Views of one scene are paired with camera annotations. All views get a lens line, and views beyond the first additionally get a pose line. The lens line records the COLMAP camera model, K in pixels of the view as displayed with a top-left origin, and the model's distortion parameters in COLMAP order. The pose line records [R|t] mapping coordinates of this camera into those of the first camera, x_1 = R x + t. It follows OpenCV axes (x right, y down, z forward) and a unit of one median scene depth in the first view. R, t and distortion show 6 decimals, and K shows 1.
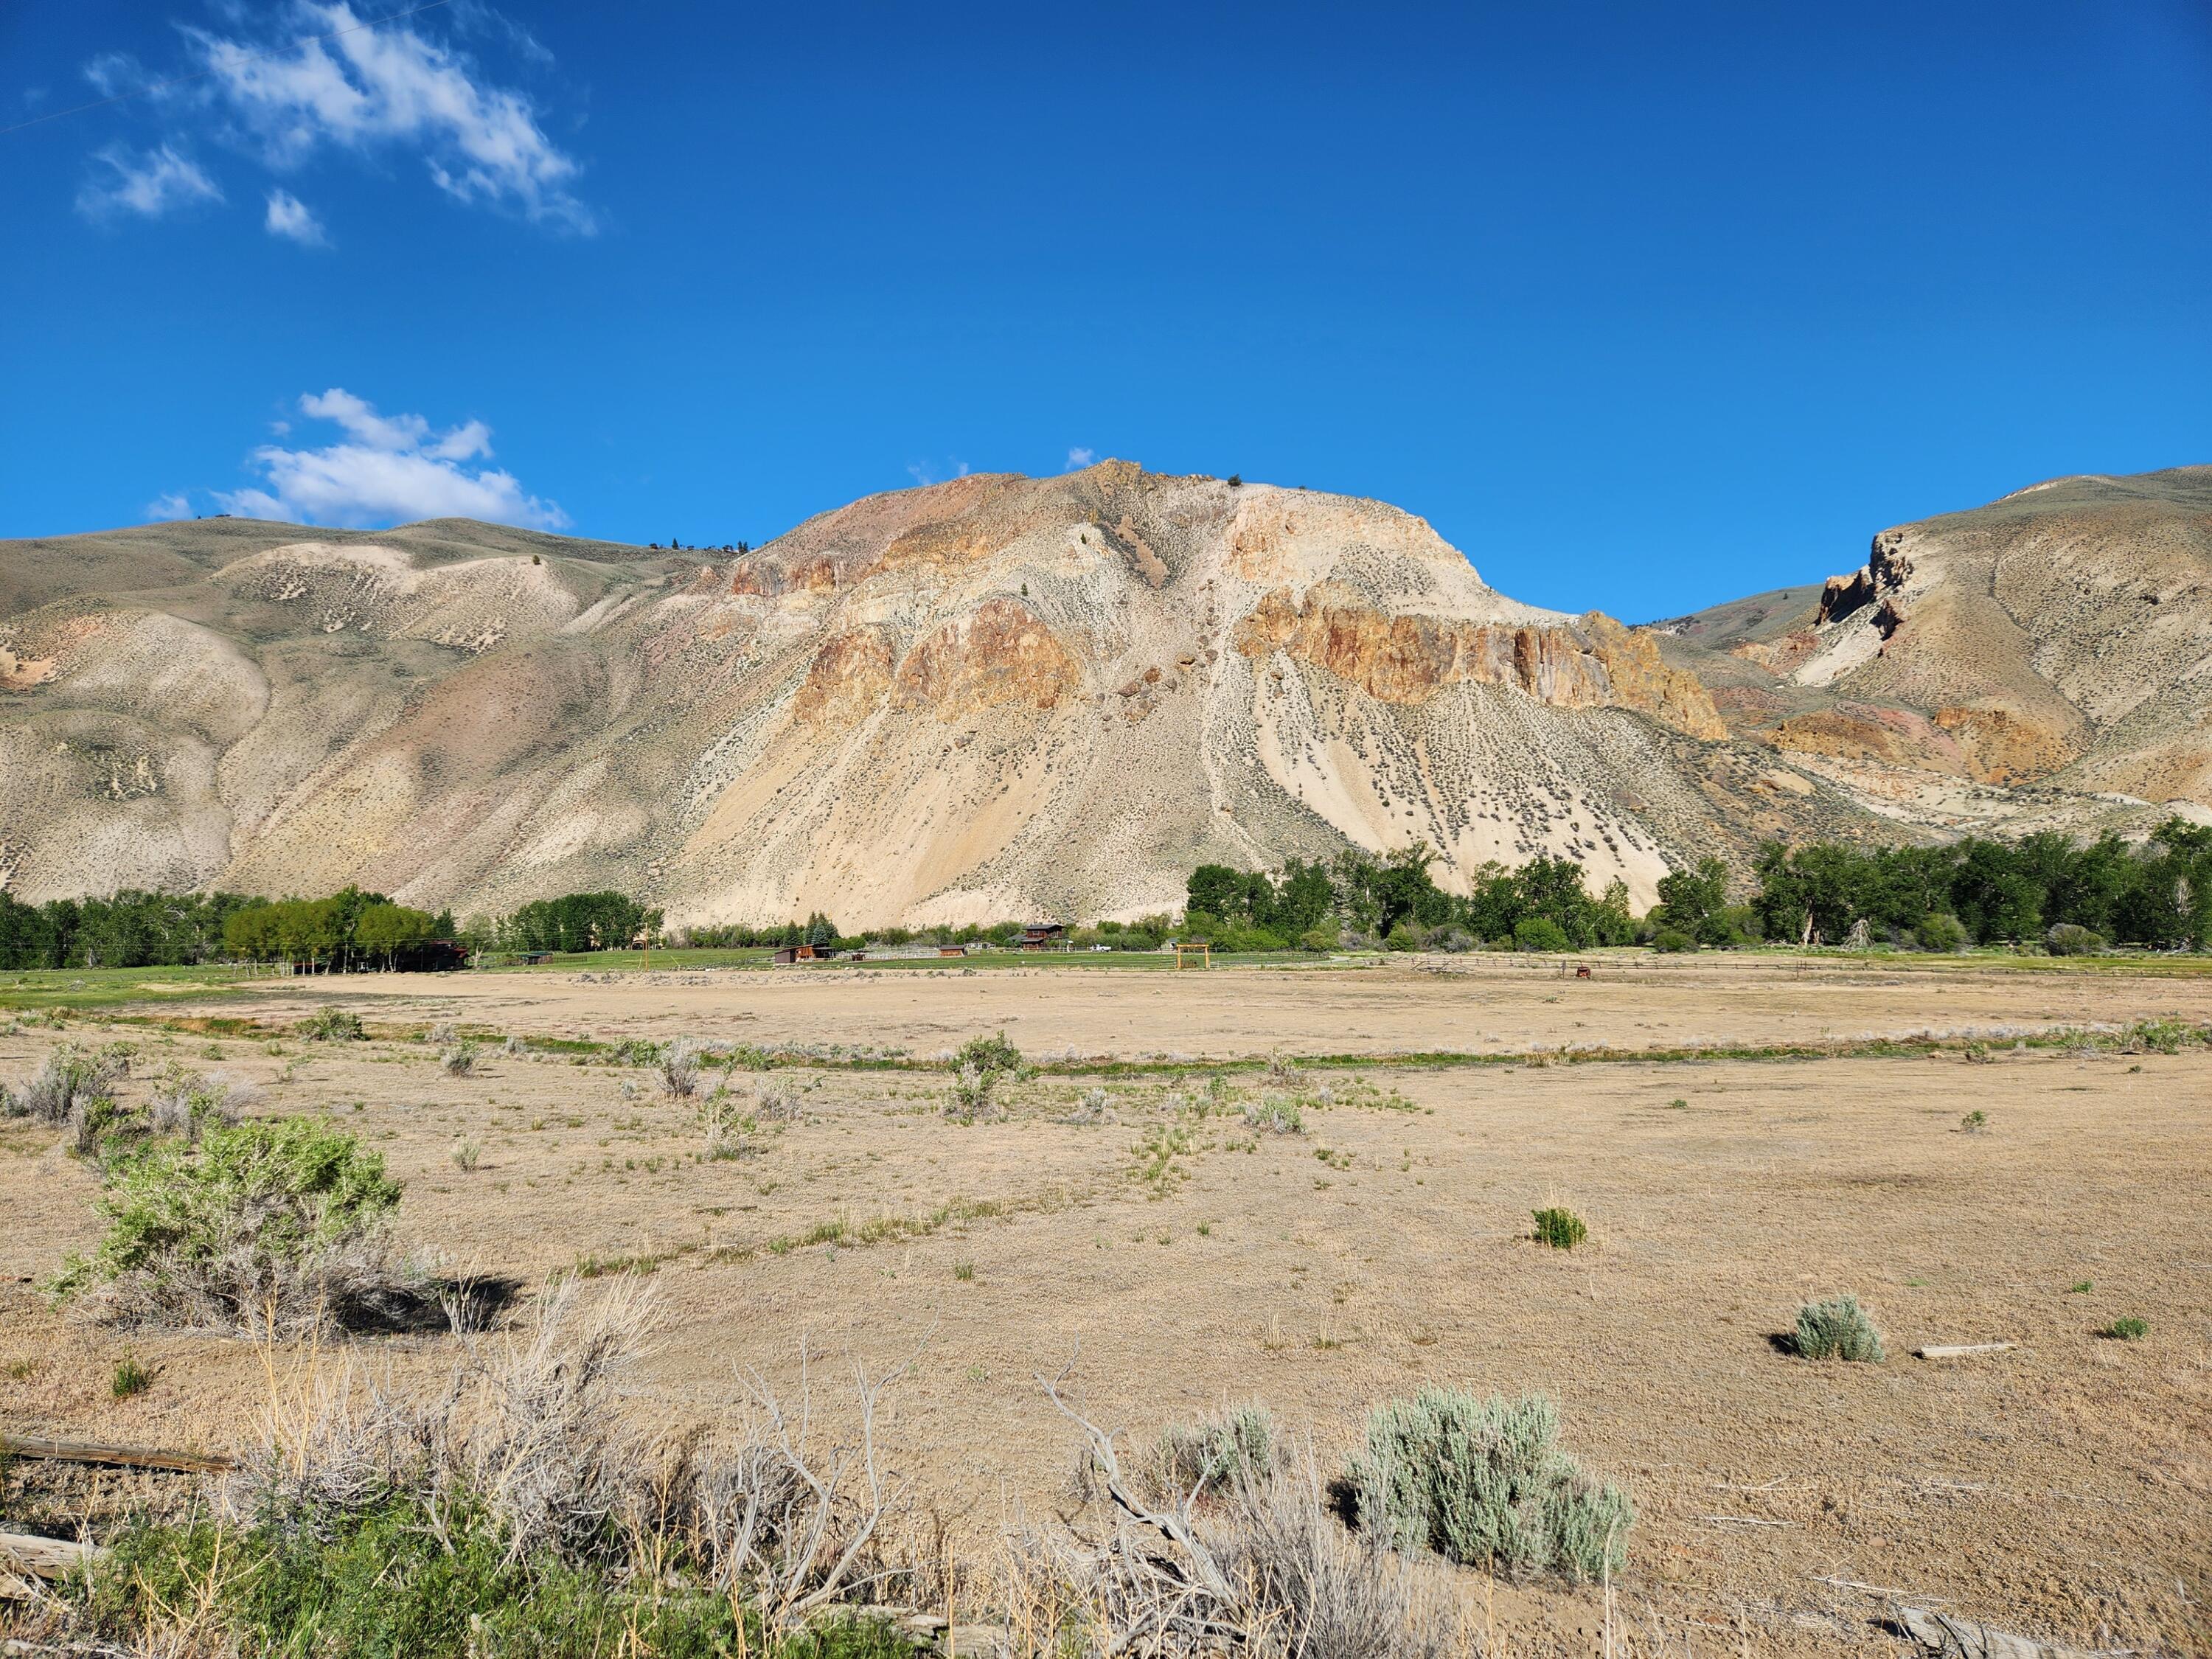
lens RADIAL K [[1462.2, 0, 1090.6], [0, 1462.2, 812.5], [0, 0, 1]] dist [0.096028, -0.084906]
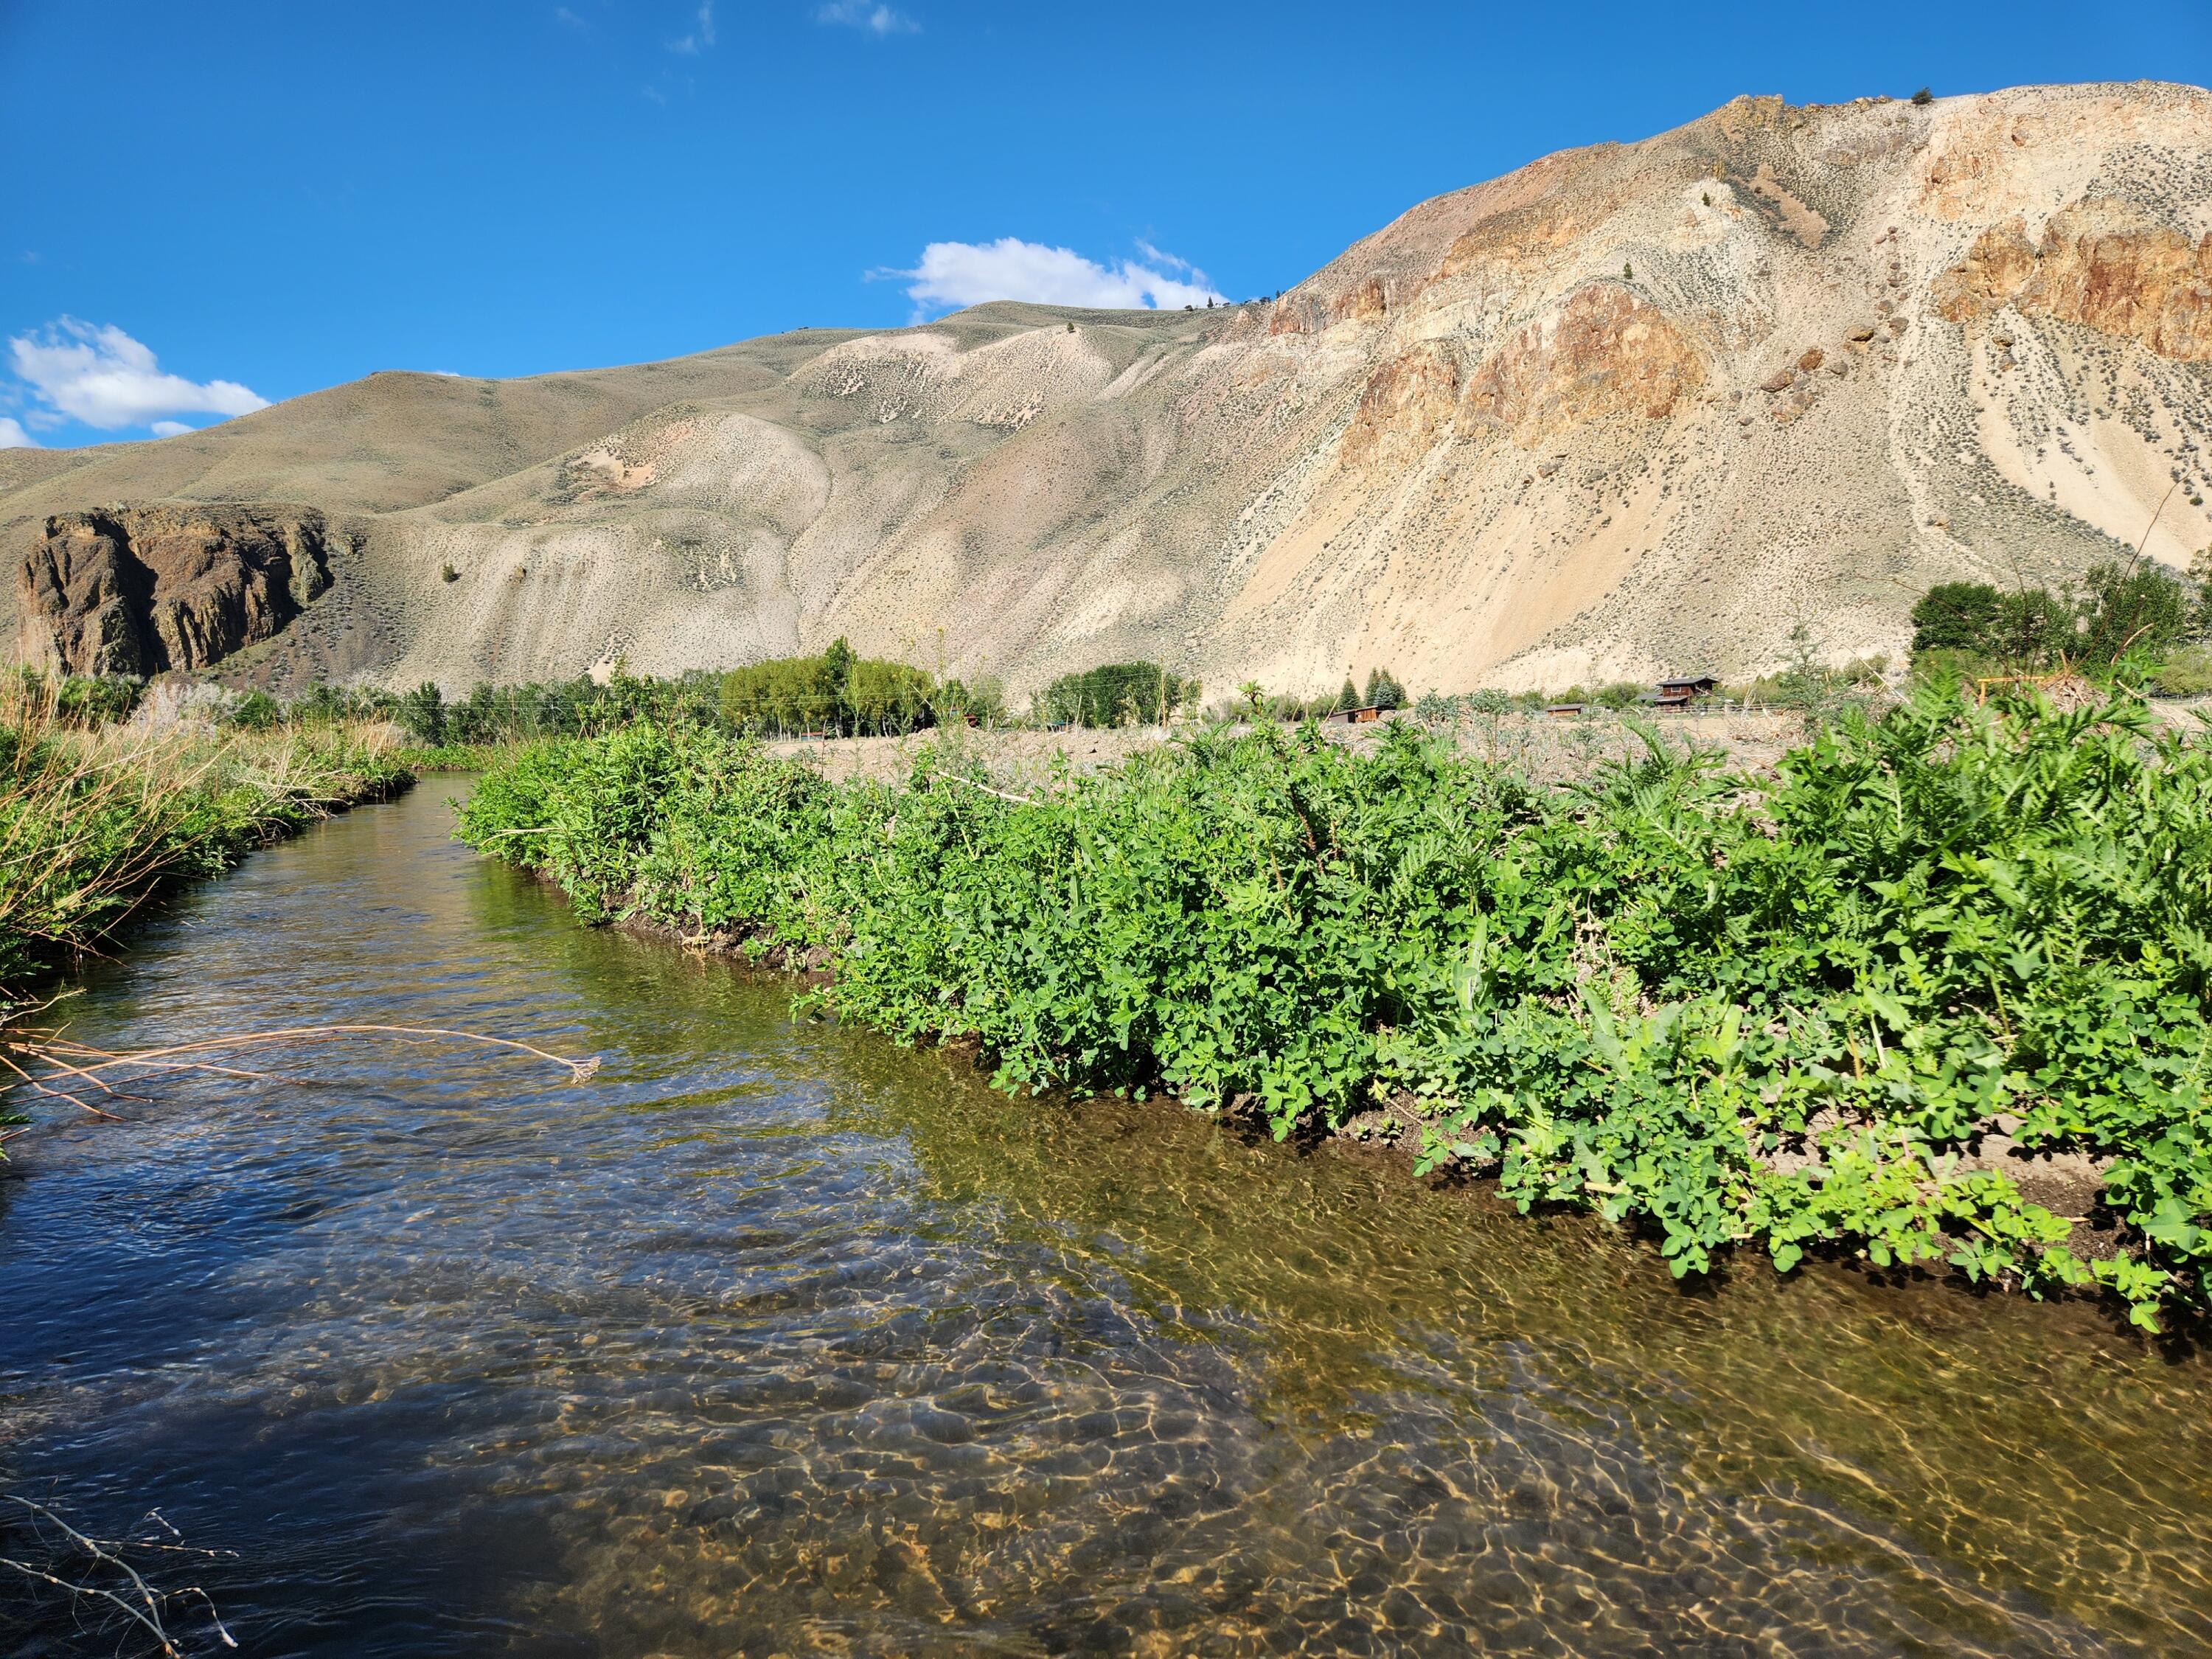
lens RADIAL K [[1471.9, 0, 1111.4], [0, 1471.9, 821.5], [0, 0, 1]] dist [0.077596, -0.066467]
pose [[0.938733, 0.007658, -0.344561, -0.028160], [0.042493, 0.989554, 0.137761, 0.019994], [0.342017, -0.143962, 0.928601, 0.118624]]
